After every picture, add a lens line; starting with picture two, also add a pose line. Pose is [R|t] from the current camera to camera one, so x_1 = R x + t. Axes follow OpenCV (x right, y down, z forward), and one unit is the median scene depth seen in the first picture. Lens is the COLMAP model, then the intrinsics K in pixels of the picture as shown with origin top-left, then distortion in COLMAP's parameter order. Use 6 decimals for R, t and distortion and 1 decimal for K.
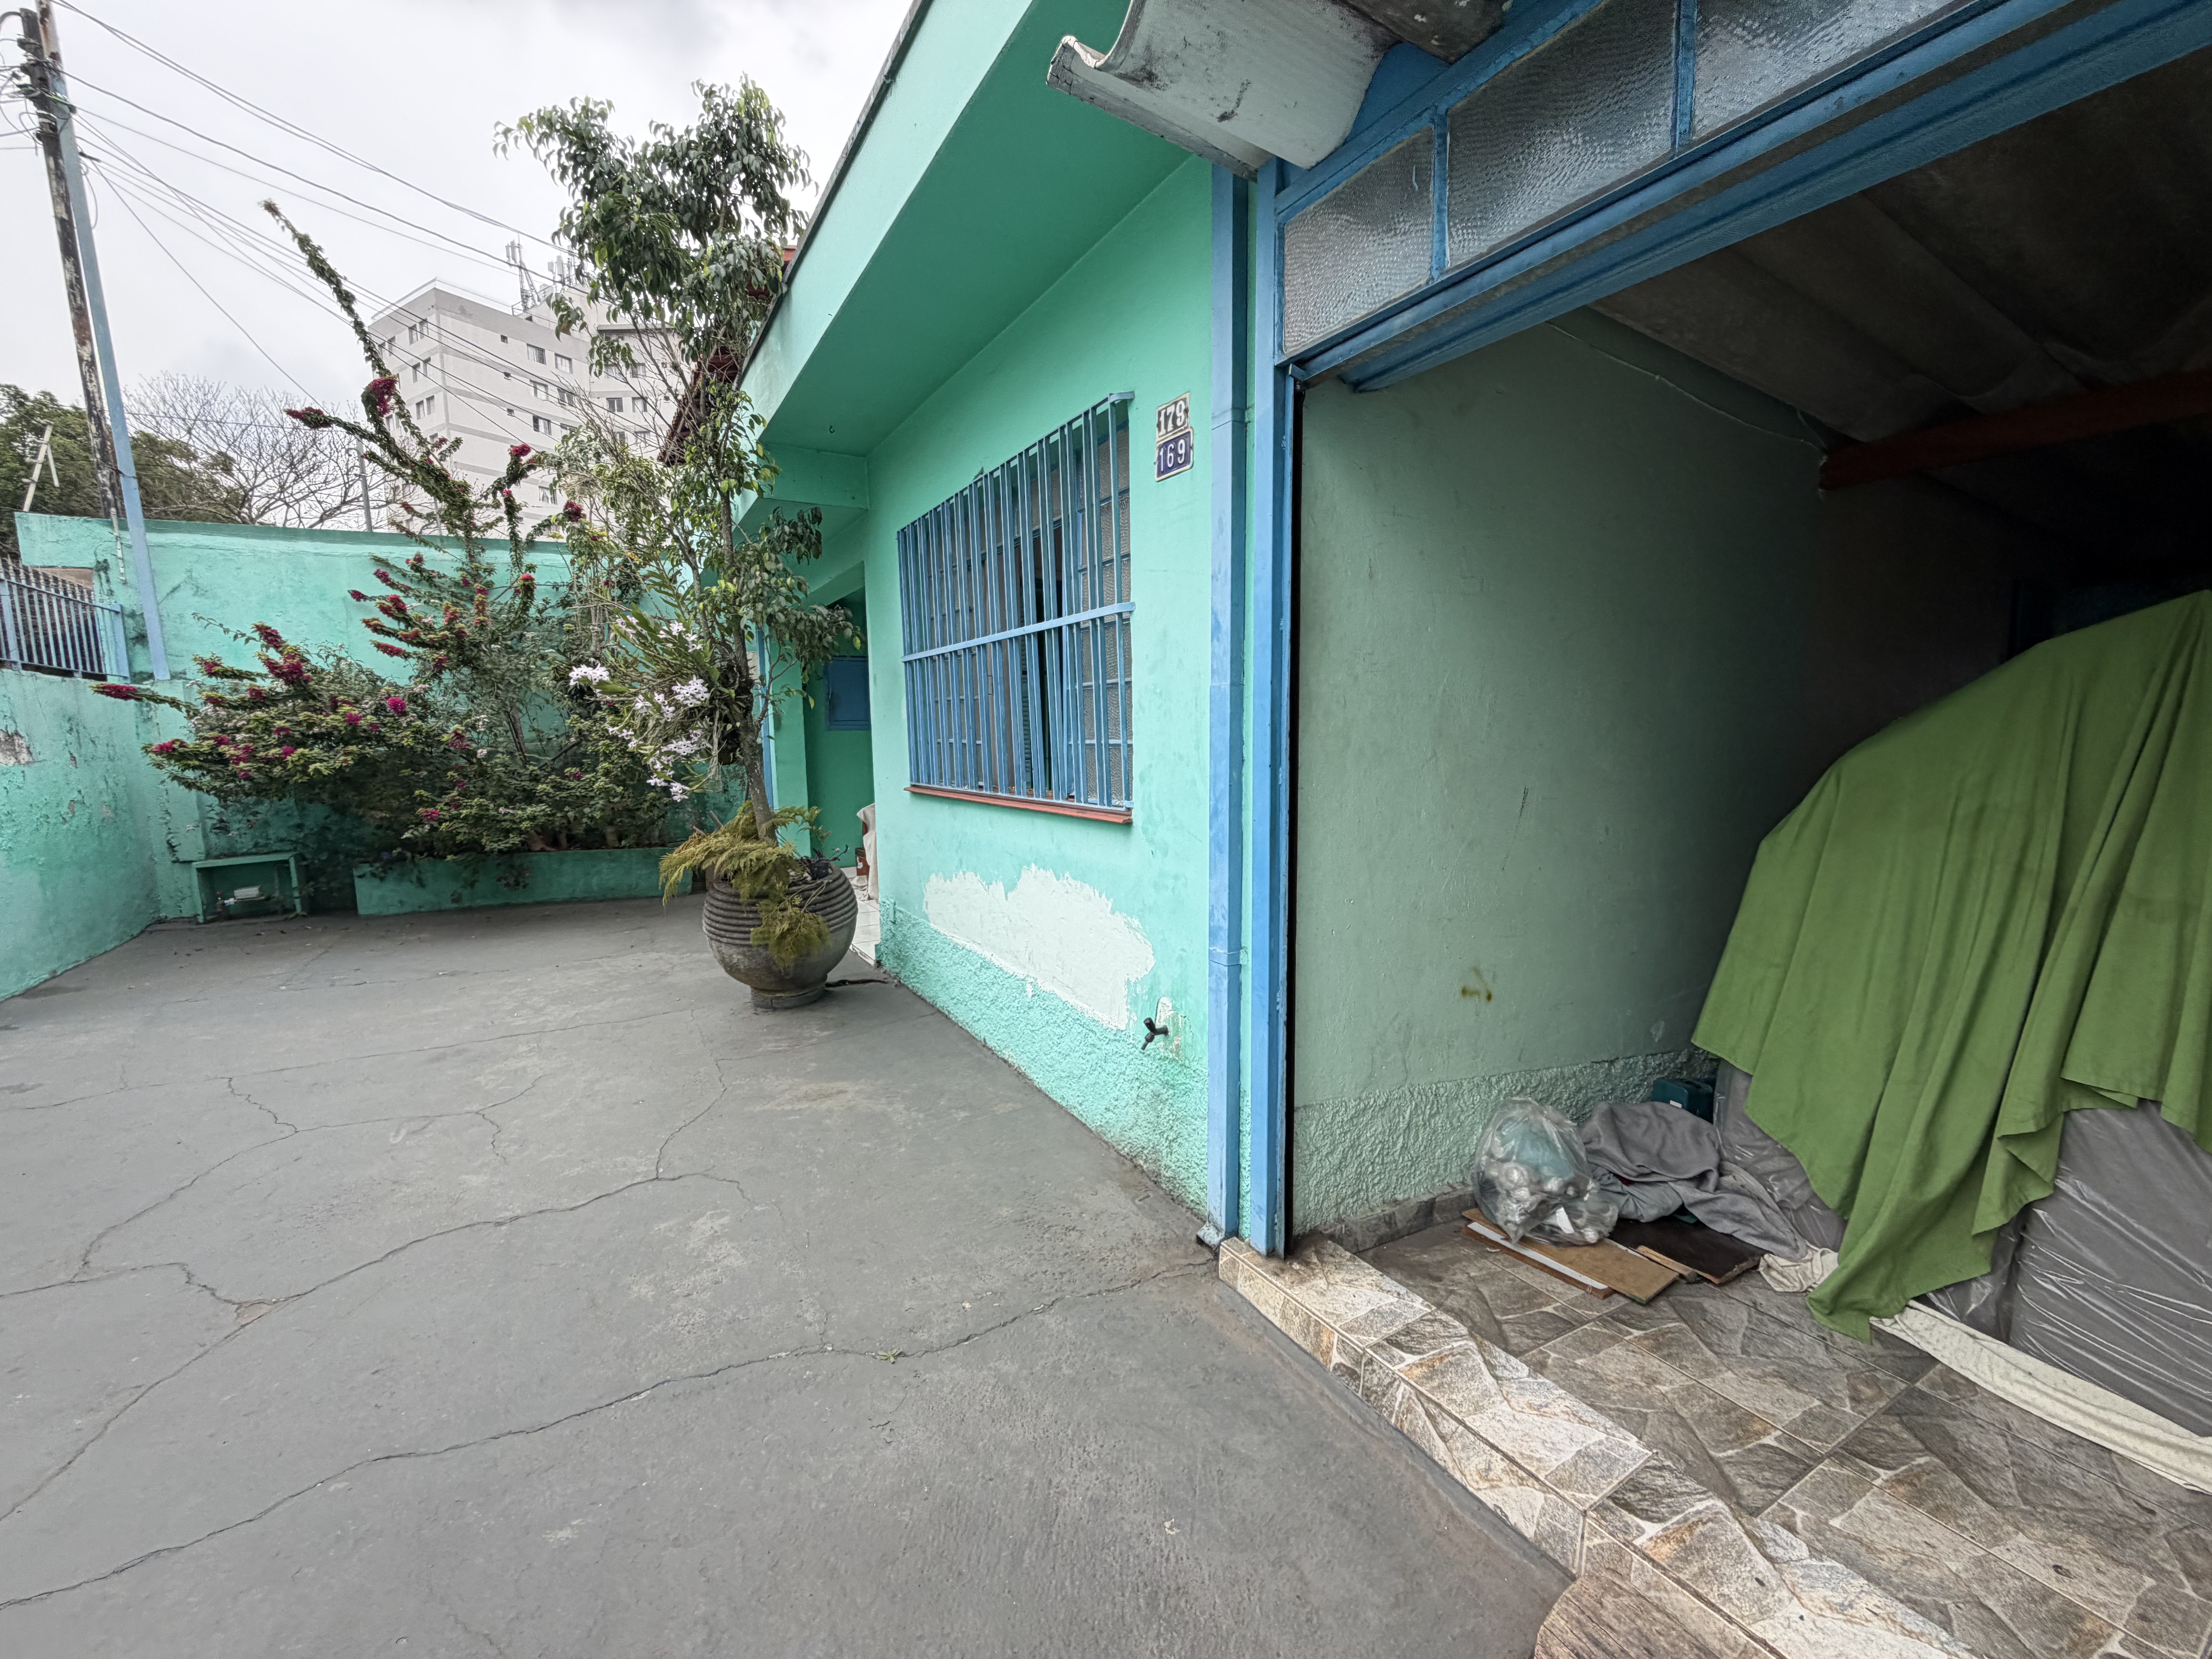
lens RADIAL K [[882.3, 0, 1101.0], [0, 882.3, 825.2], [0, 0, 1]] dist [0.003027, 0.000055]
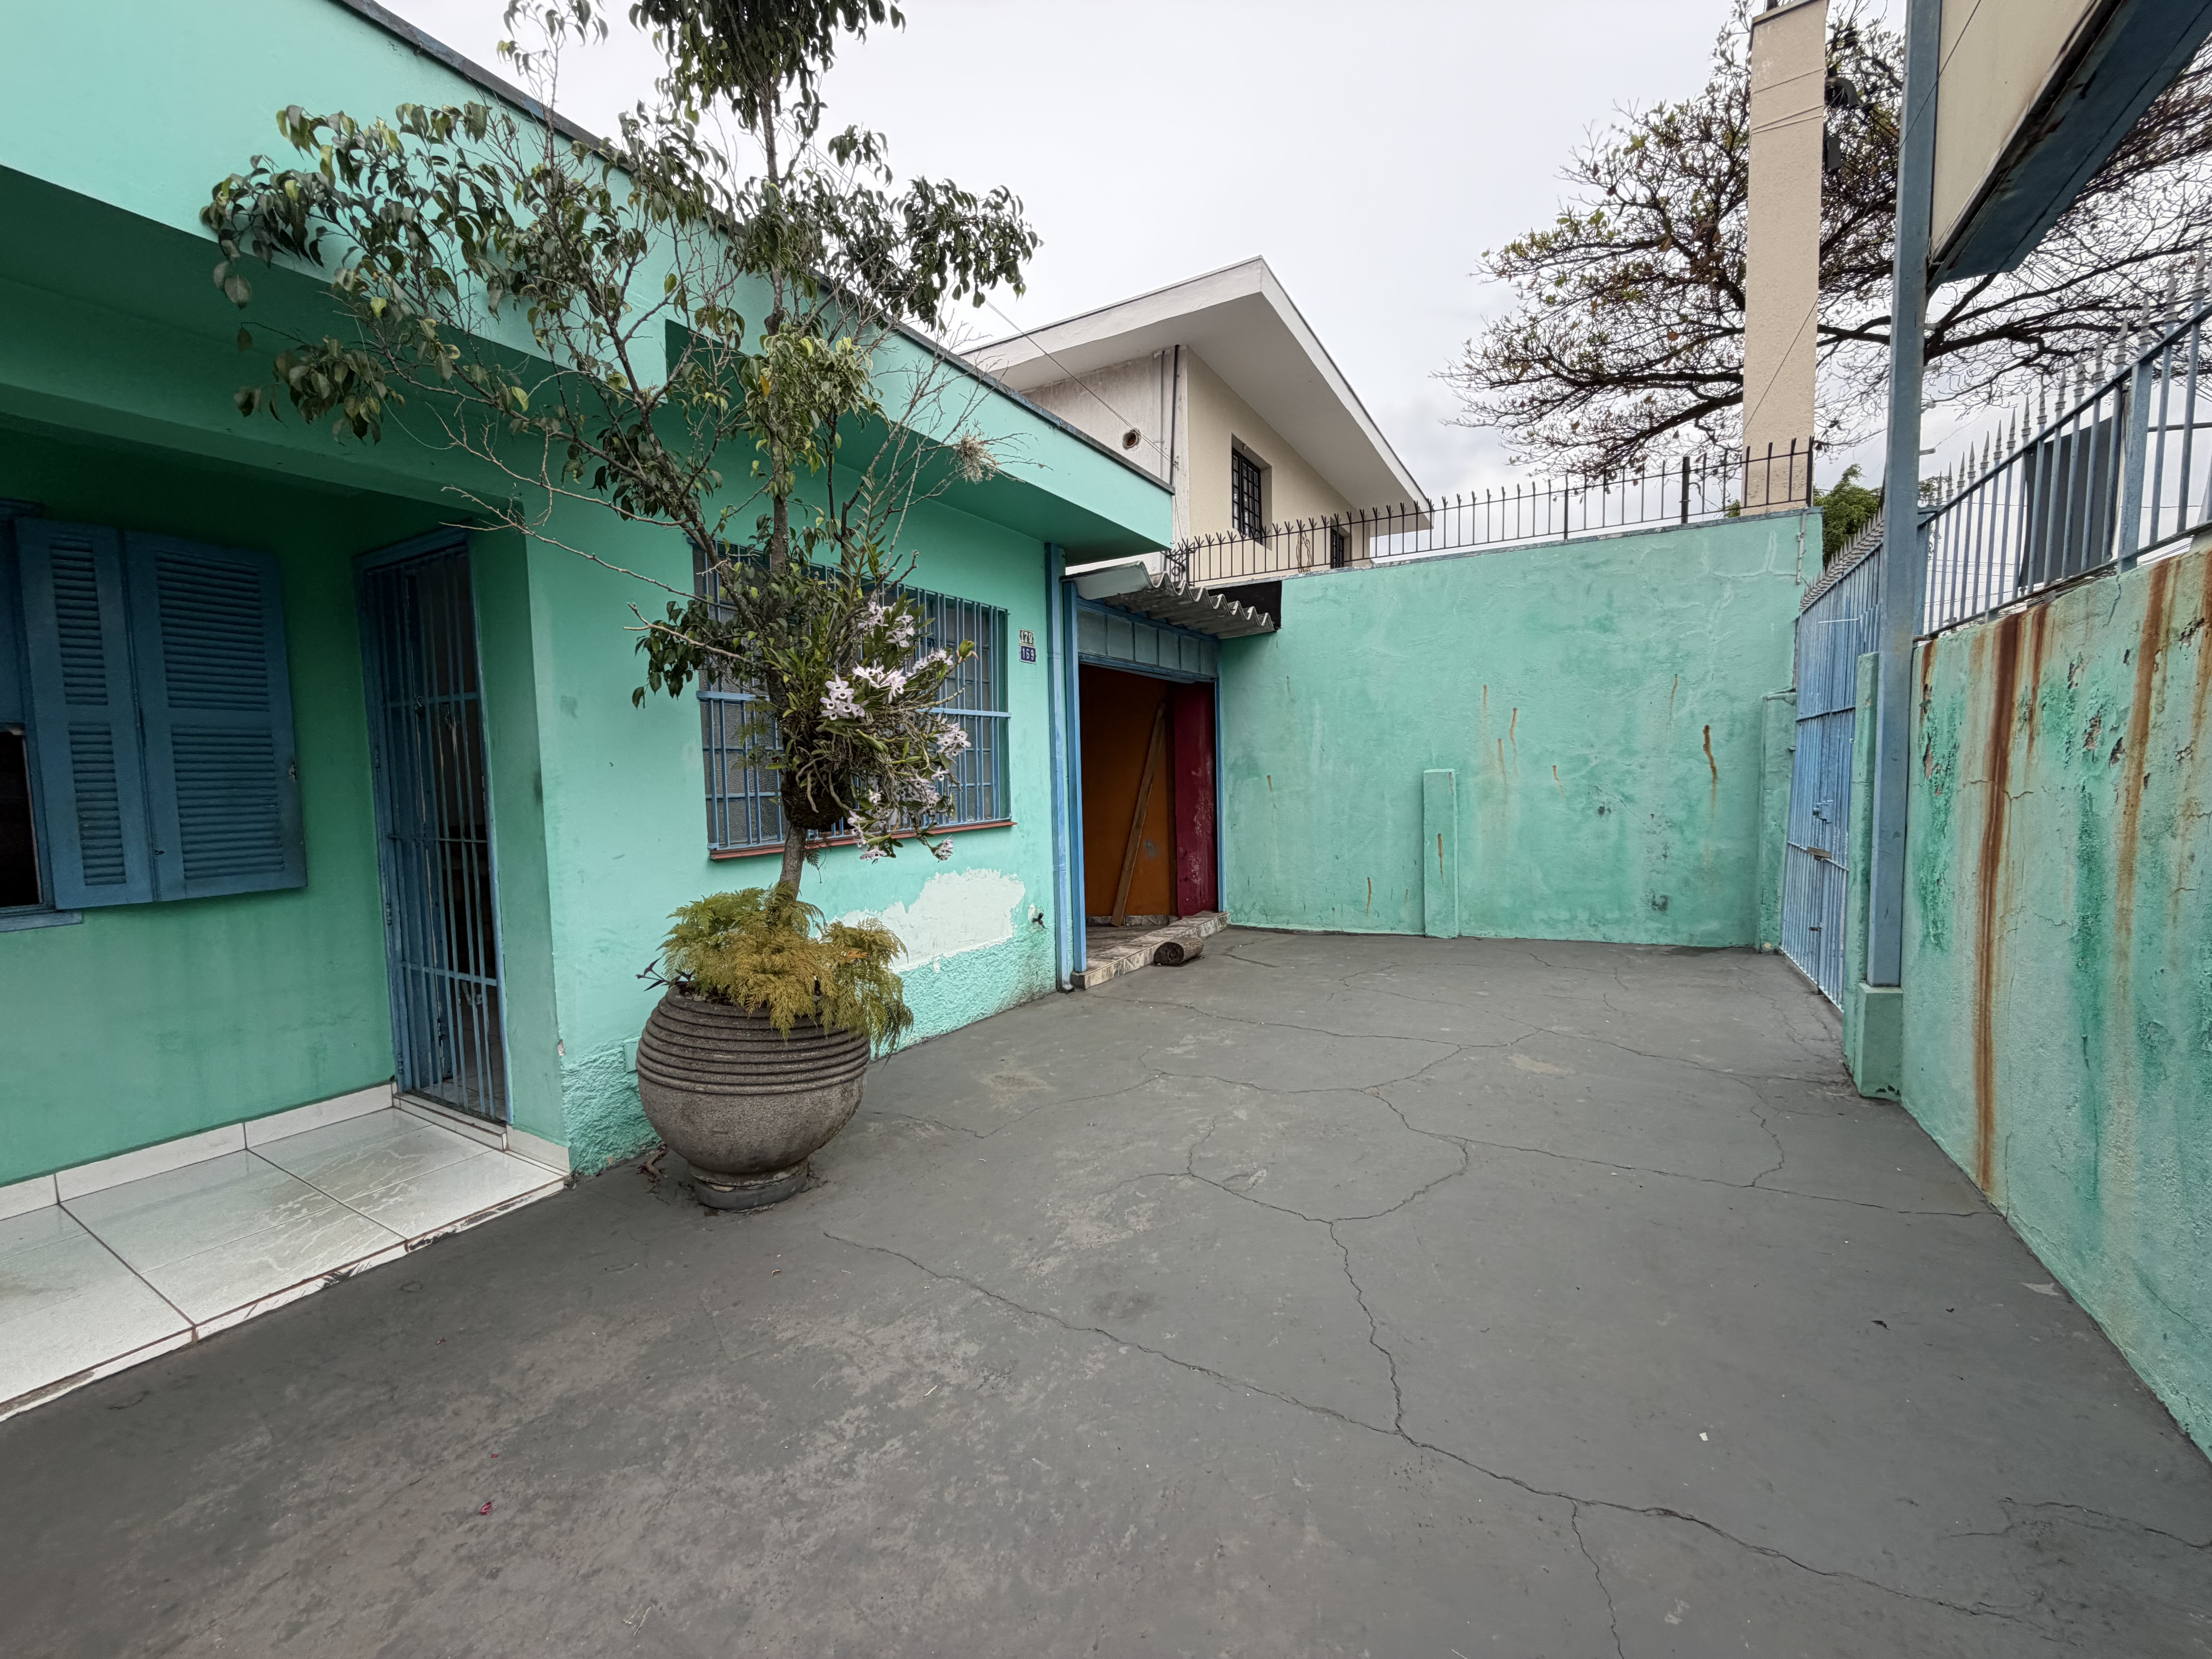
lens RADIAL K [[880.7, 0, 1097.9], [0, 880.7, 827.9], [0, 0, 1]] dist [-0.001122, -0.000315]
pose [[-0.480895, -0.033659, 0.876132, -1.027761], [0.123991, 0.986610, 0.105960, -0.103306], [-0.867967, 0.159588, -0.470282, 1.028167]]
